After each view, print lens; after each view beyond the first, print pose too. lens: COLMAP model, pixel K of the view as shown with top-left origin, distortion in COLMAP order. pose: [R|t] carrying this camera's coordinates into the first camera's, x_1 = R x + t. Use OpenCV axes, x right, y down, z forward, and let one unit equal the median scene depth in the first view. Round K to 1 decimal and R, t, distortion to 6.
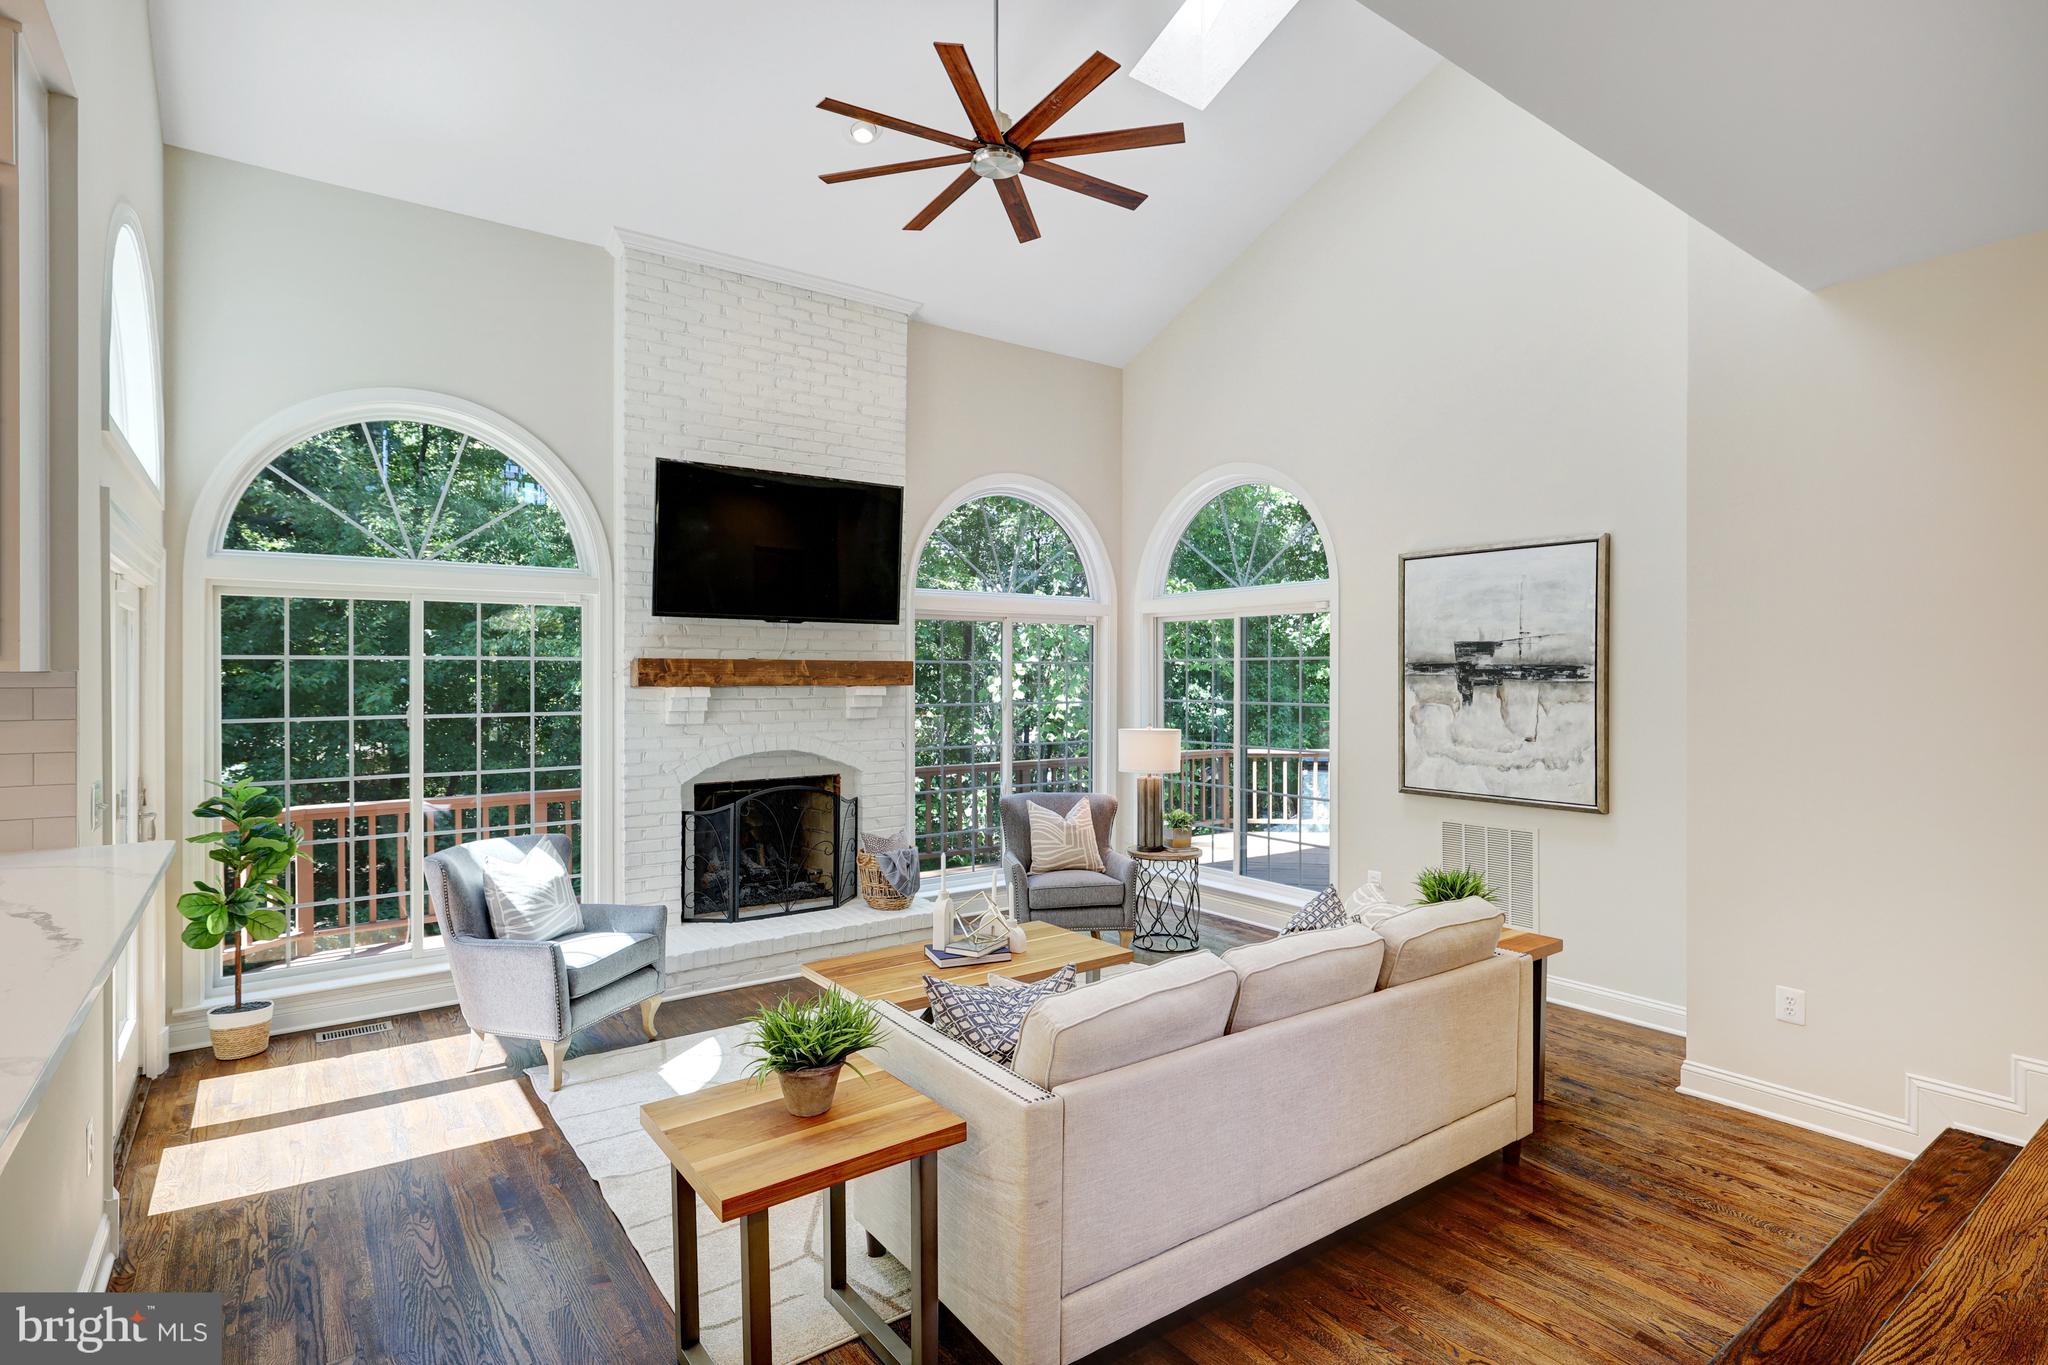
lens RADIAL K [[999.6, 0, 1028.1], [0, 999.6, 680.3], [0, 0, 1]] dist [0.001562, 0.000628]
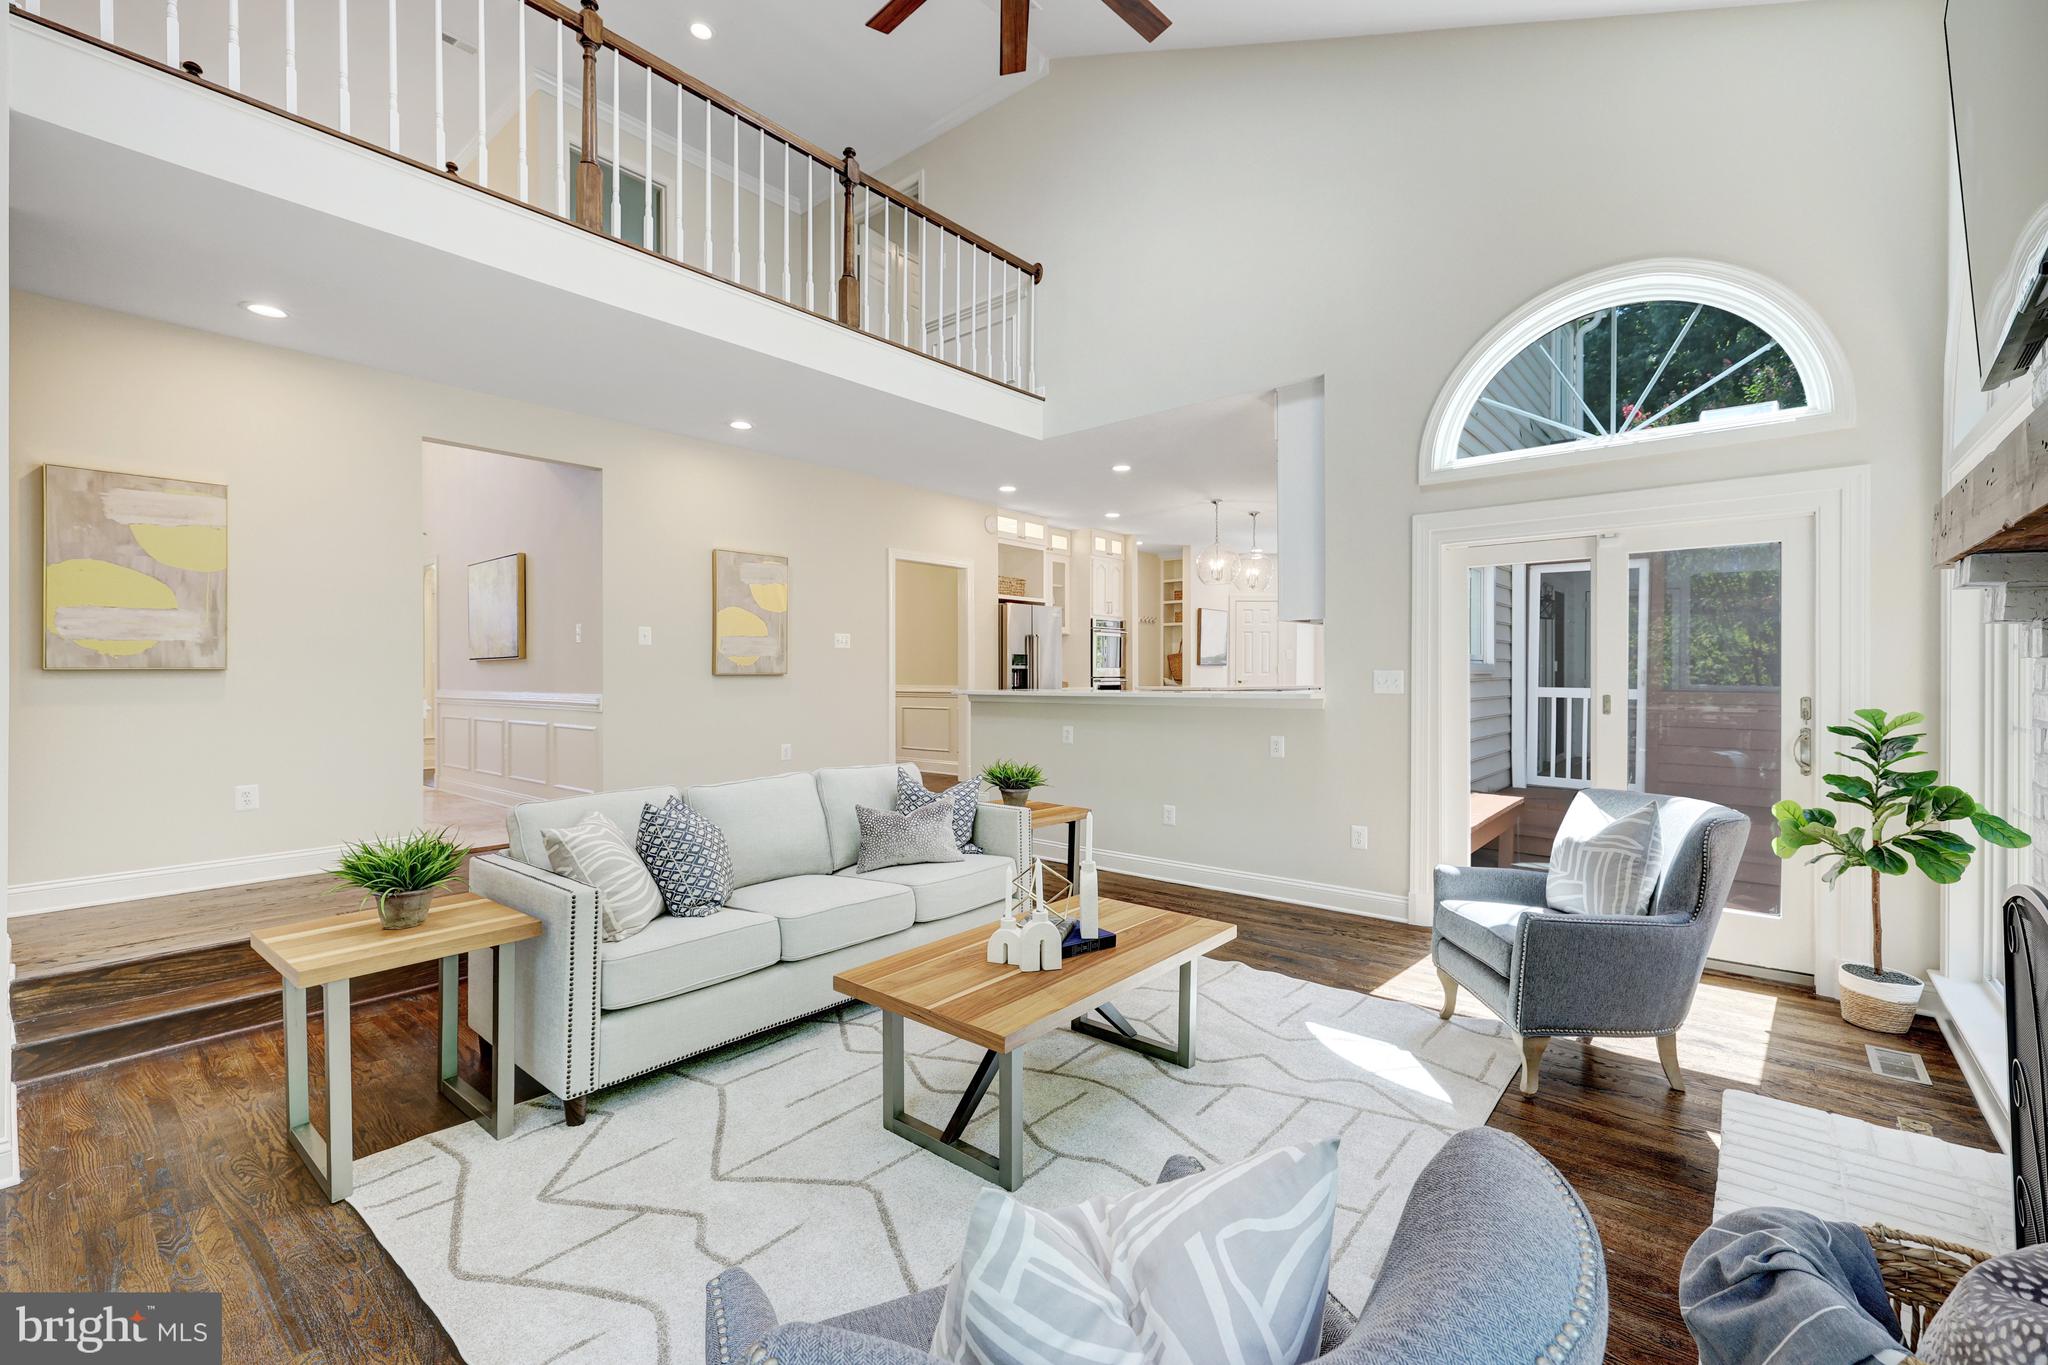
lens RADIAL K [[892.0, 0, 1021.7], [0, 892.0, 678.9], [0, 0, 1]] dist [0.002137, -0.000202]
pose [[-0.975773, 0.002335, -0.218775, 0.089102], [0.000207, 0.999952, 0.009750, 0.050331], [0.218787, 0.009468, -0.975727, 1.295251]]
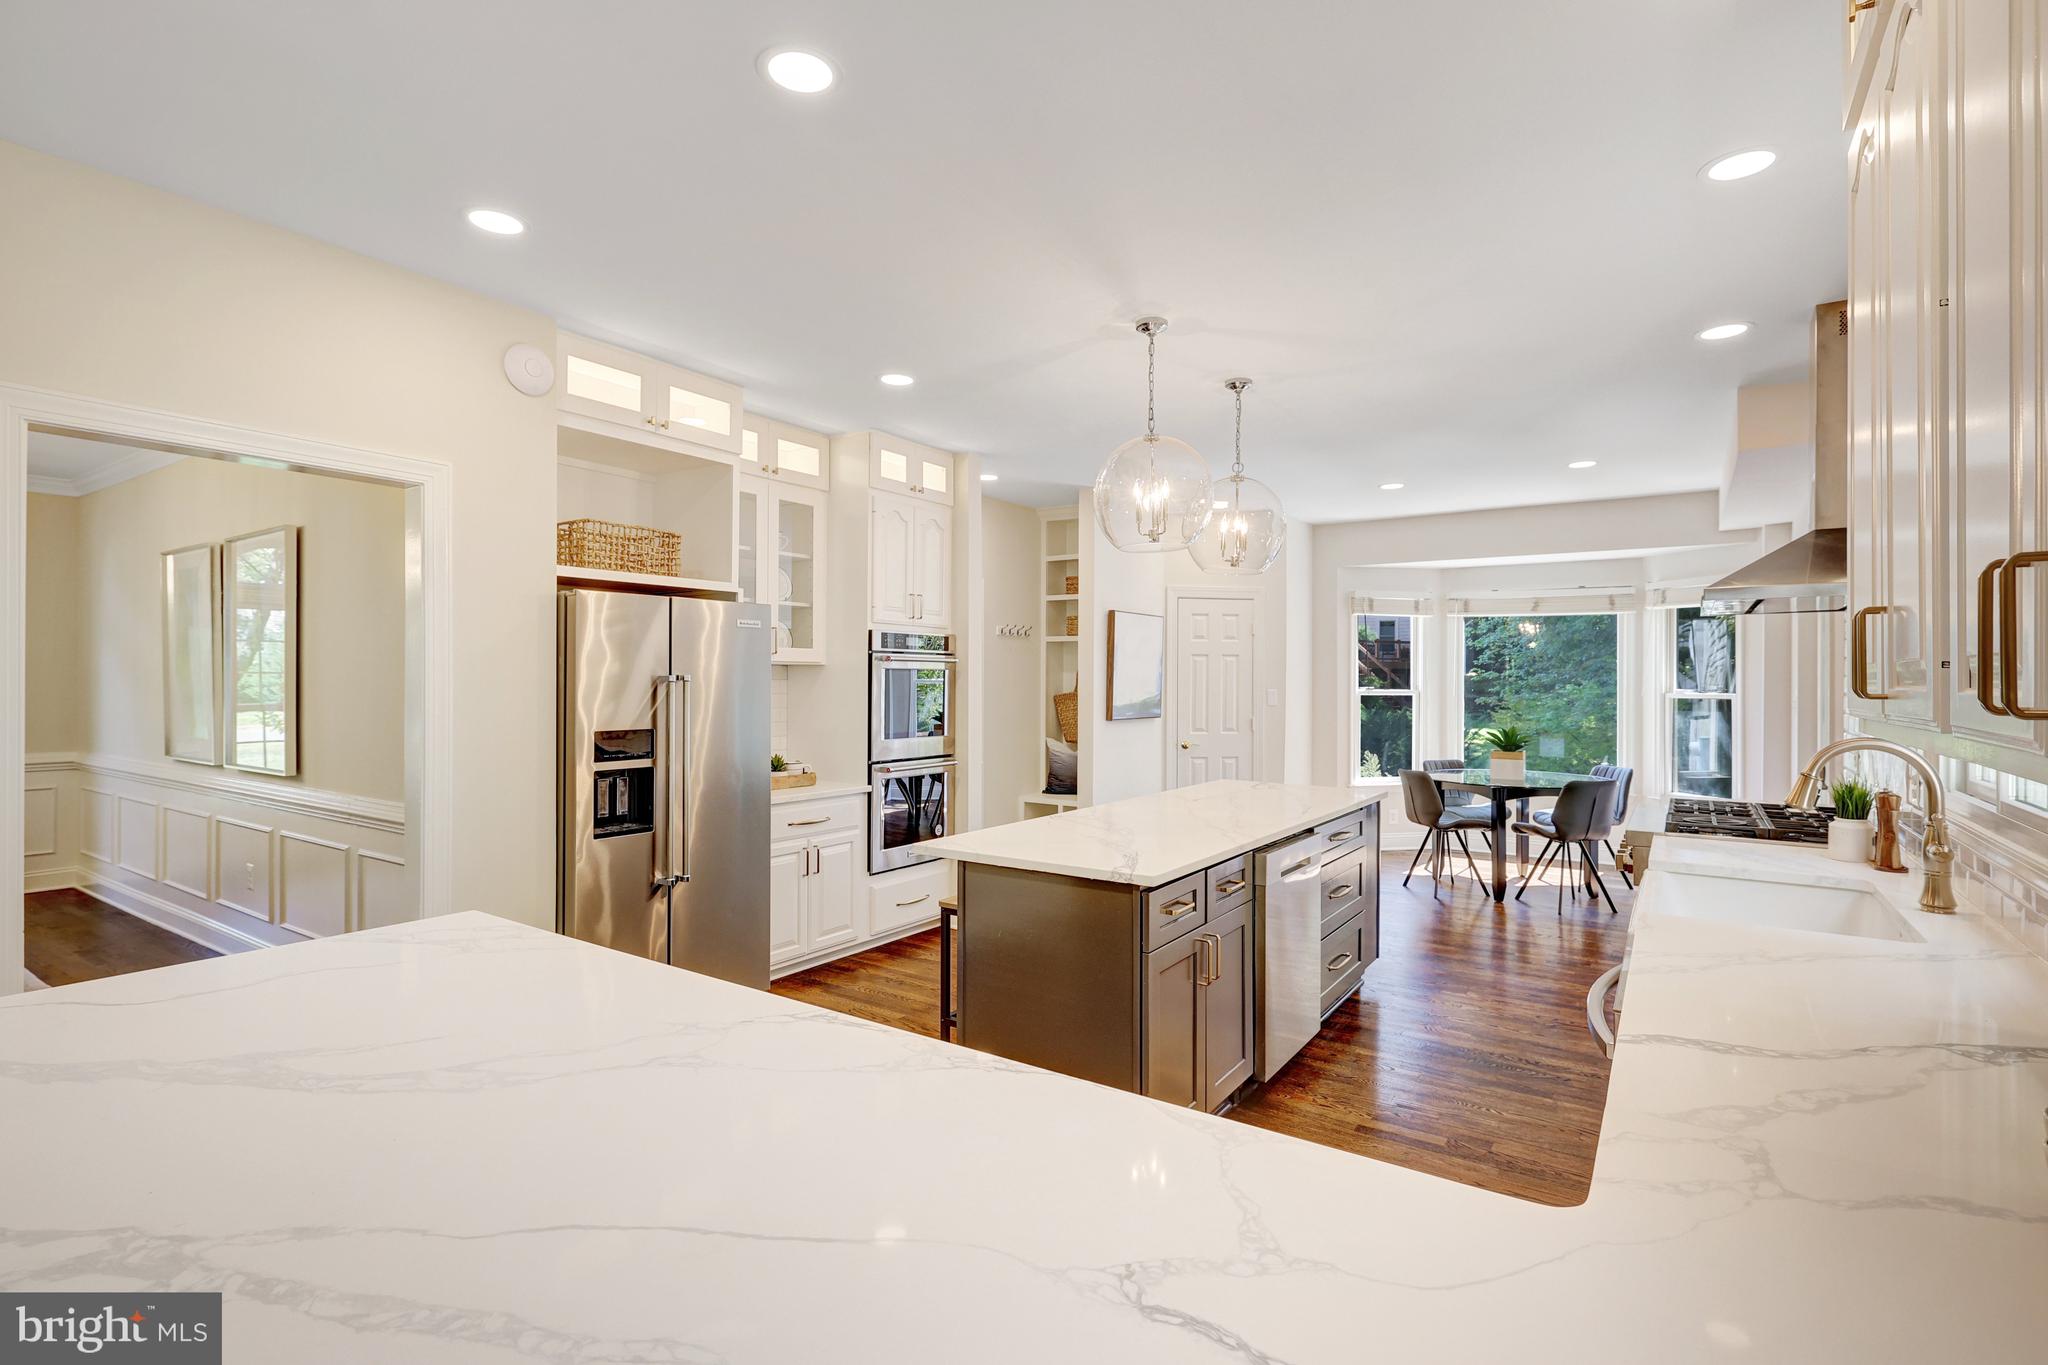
lens RADIAL K [[965.4, 0, 1029.7], [0, 965.4, 671.8], [0, 0, 1]] dist [-0.001924, -0.000190]
pose [[-0.947331, -0.006977, -0.320180, -0.318575], [-0.006961, 0.999975, -0.001196, -0.019810], [0.320180, 0.001096, -0.947356, 0.397965]]
